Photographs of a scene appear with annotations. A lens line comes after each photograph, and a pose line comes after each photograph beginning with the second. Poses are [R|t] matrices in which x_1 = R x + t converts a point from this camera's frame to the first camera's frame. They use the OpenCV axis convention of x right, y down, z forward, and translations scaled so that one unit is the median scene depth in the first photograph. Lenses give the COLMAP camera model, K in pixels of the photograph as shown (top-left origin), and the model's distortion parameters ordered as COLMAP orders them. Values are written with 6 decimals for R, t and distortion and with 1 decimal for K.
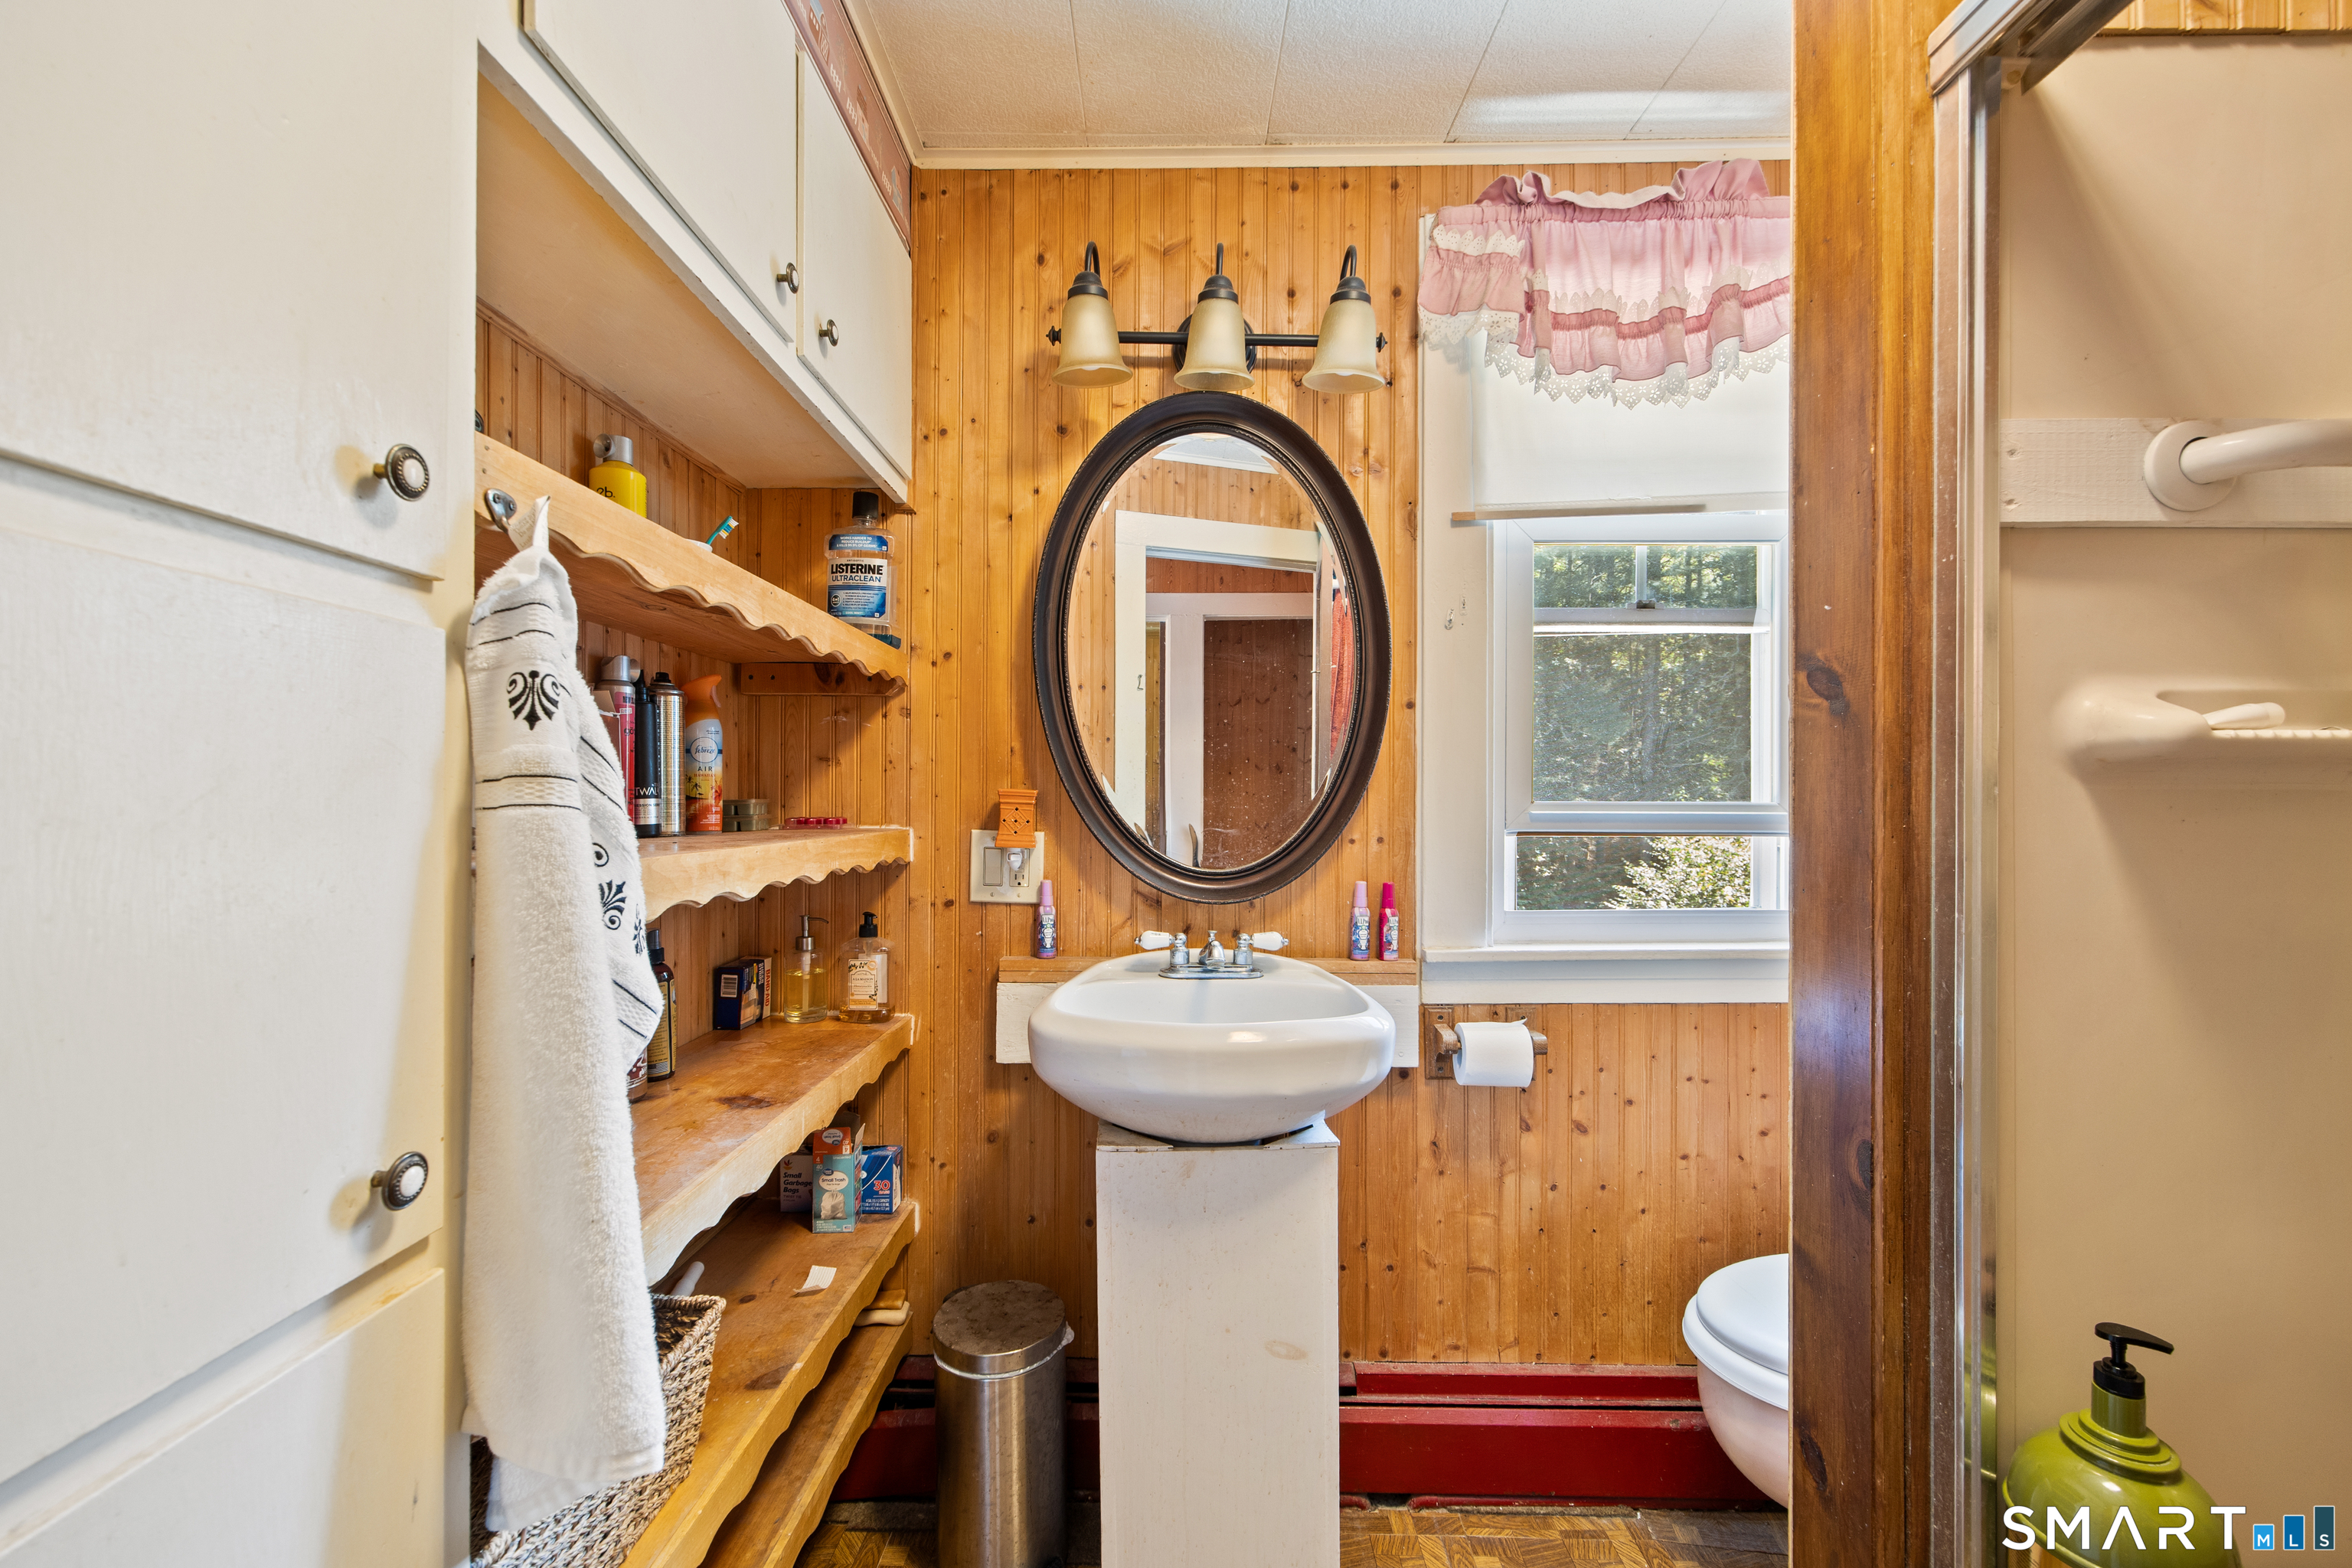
lens RADIAL K [[958.8, 0, 1177.5], [0, 958.8, 814.3], [0, 0, 1]] dist [-0.000459, -0.000218]
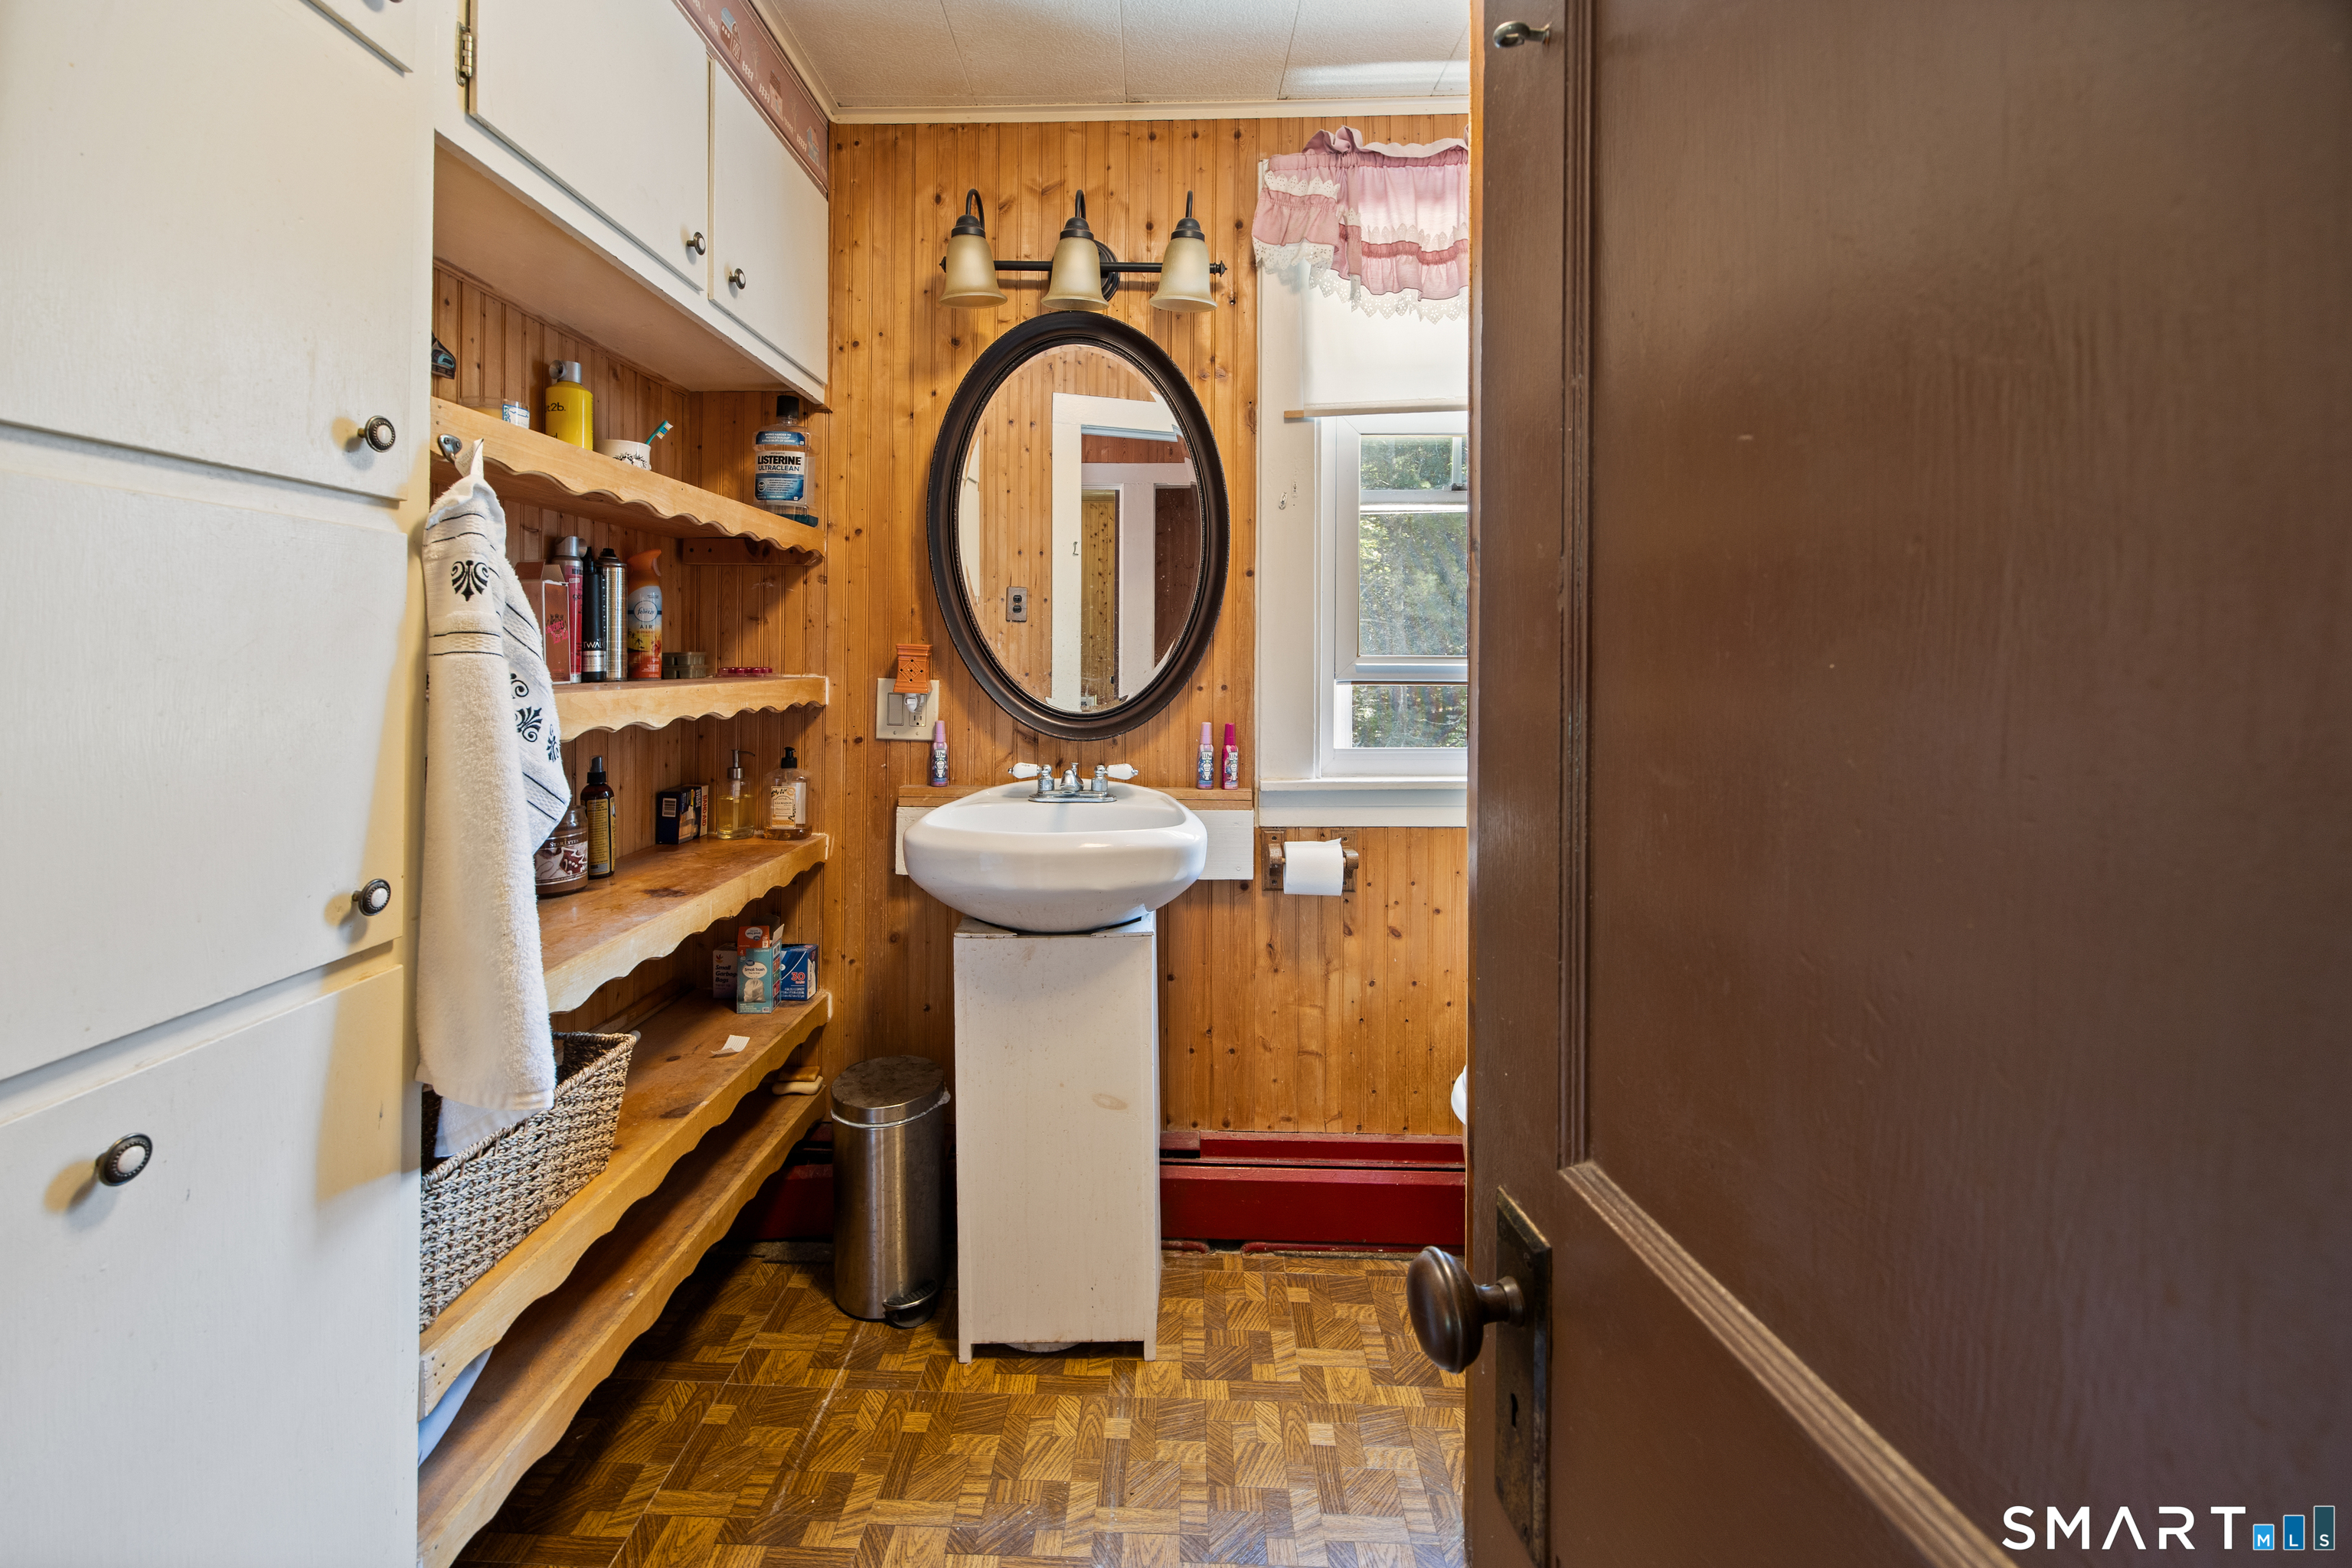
lens RADIAL K [[938.0, 0, 1165.8], [0, 938.0, 663.7], [0, 0, 1]] dist [0.000234, 0.000043]
pose [[0.999962, 0.001341, -0.008612, 0.153606], [-0.001407, 0.999970, -0.007626, 0.006527], [0.008601, 0.007638, 0.999934, -0.160164]]
